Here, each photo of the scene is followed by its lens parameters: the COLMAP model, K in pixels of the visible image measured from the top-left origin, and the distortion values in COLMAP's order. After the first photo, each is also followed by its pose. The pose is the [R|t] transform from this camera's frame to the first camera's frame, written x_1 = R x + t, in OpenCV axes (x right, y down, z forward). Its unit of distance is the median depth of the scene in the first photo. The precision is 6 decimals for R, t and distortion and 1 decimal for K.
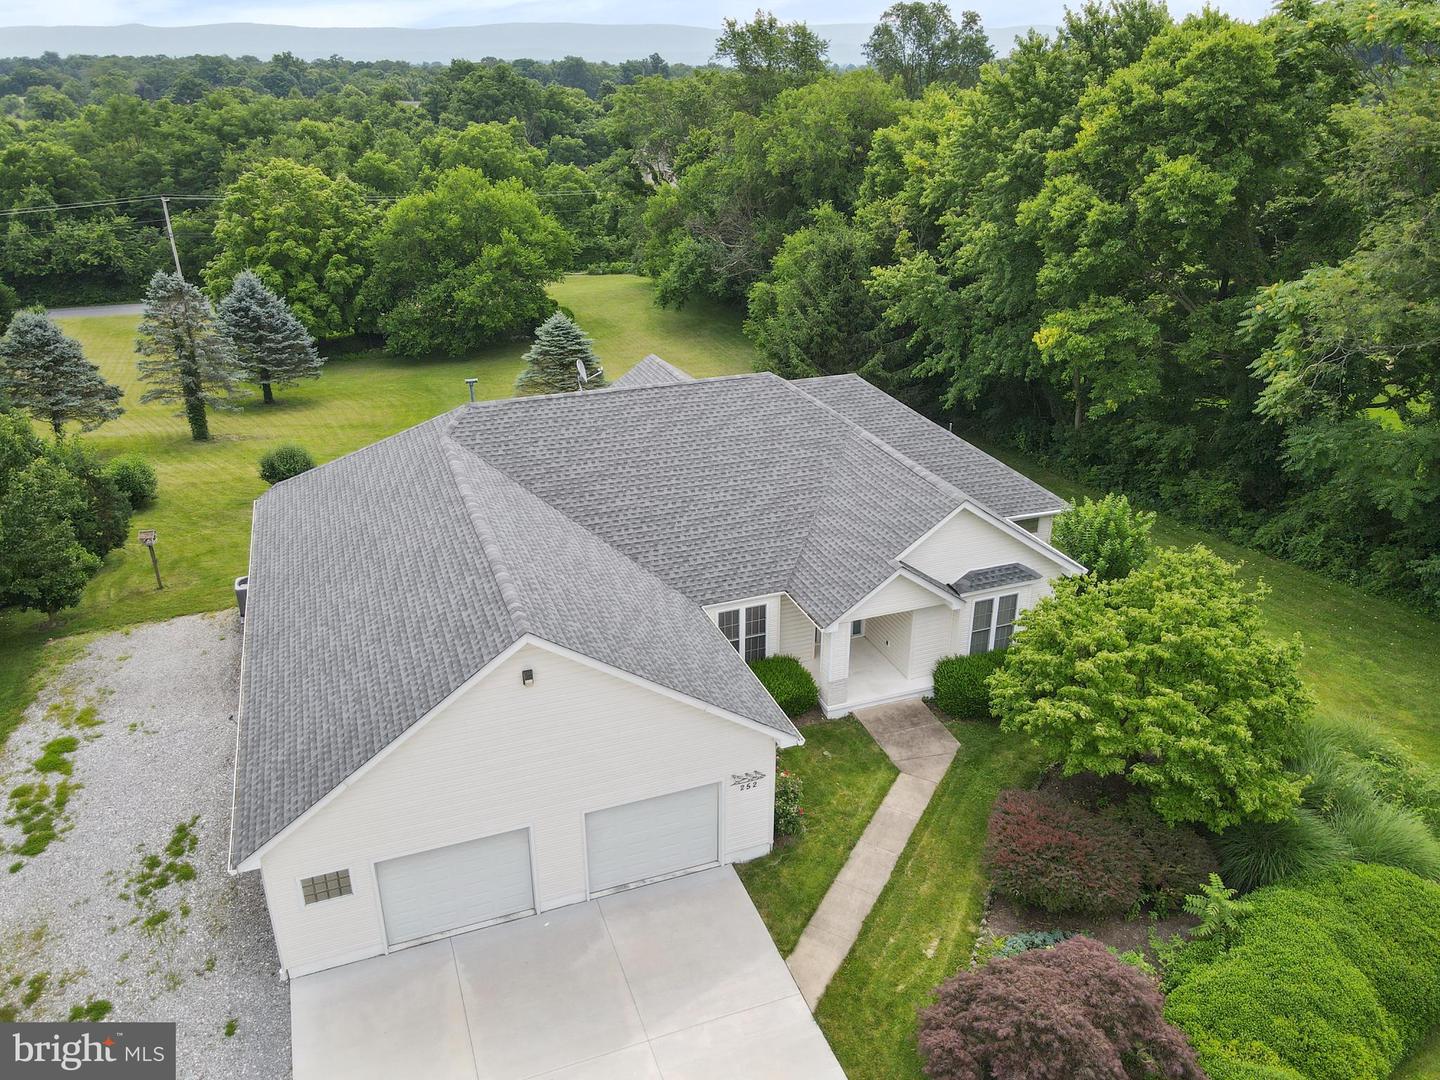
lens RADIAL K [[1053.2, 0, 720.7], [0, 1053.2, 538.4], [0, 0, 1]] dist [0.004710, 0.021538]
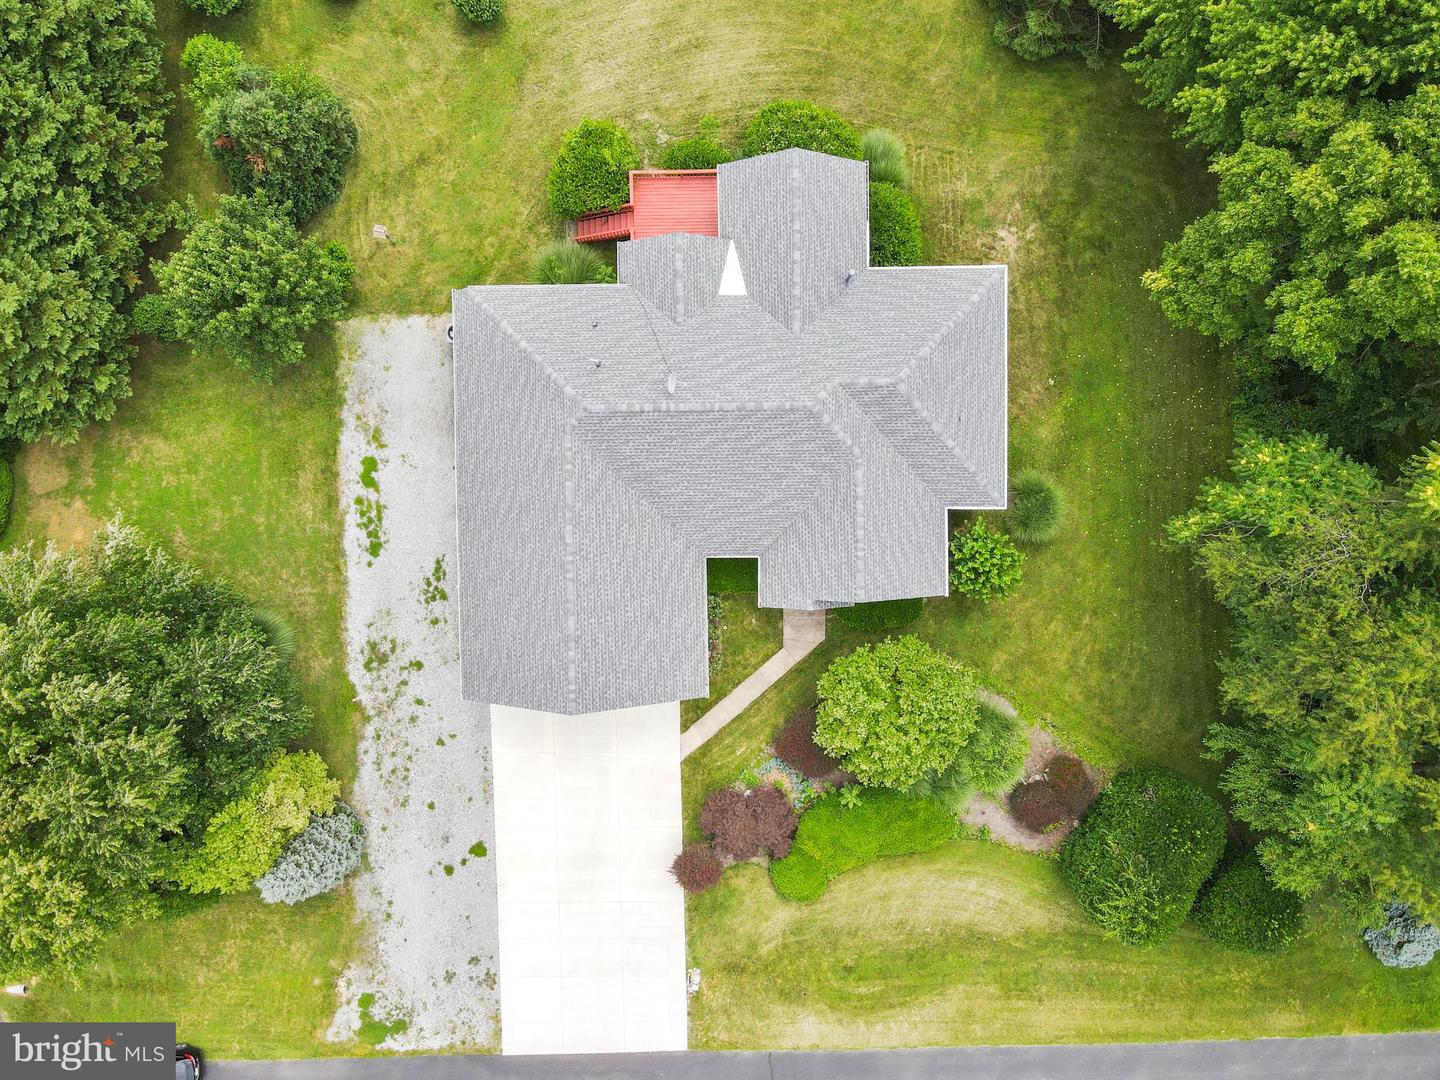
lens RADIAL K [[1053.2, 0, 722.1], [0, 1053.2, 530.5], [0, 0, 1]] dist [0.004710, 0.021538]
pose [[0.940304, 0.340297, 0.005181, -0.013459], [-0.133793, 0.355612, 0.925008, -1.220929], [0.312935, -0.870482, 0.379913, 0.313876]]
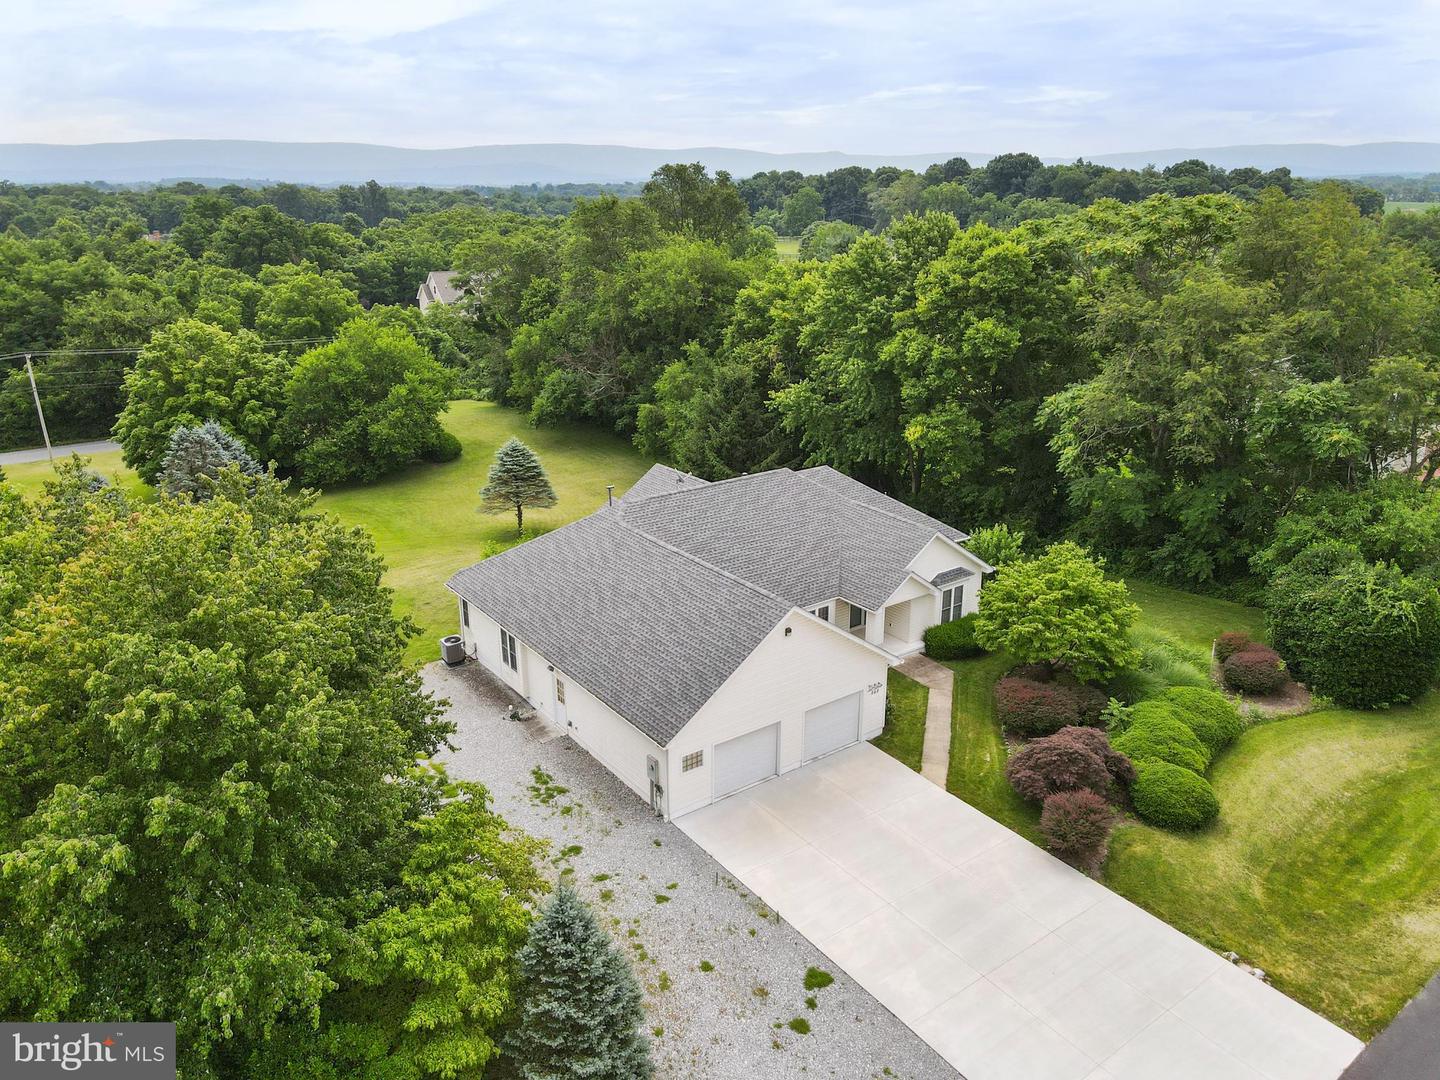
lens RADIAL K [[1053.2, 0, 721.1], [0, 1053.2, 543.9], [0, 0, 1]] dist [0.004710, 0.021538]
pose [[0.962799, -0.091438, 0.254279, -0.433097], [0.114053, 0.990591, -0.075634, 0.059376], [-0.244971, 0.101822, 0.964169, -0.457120]]
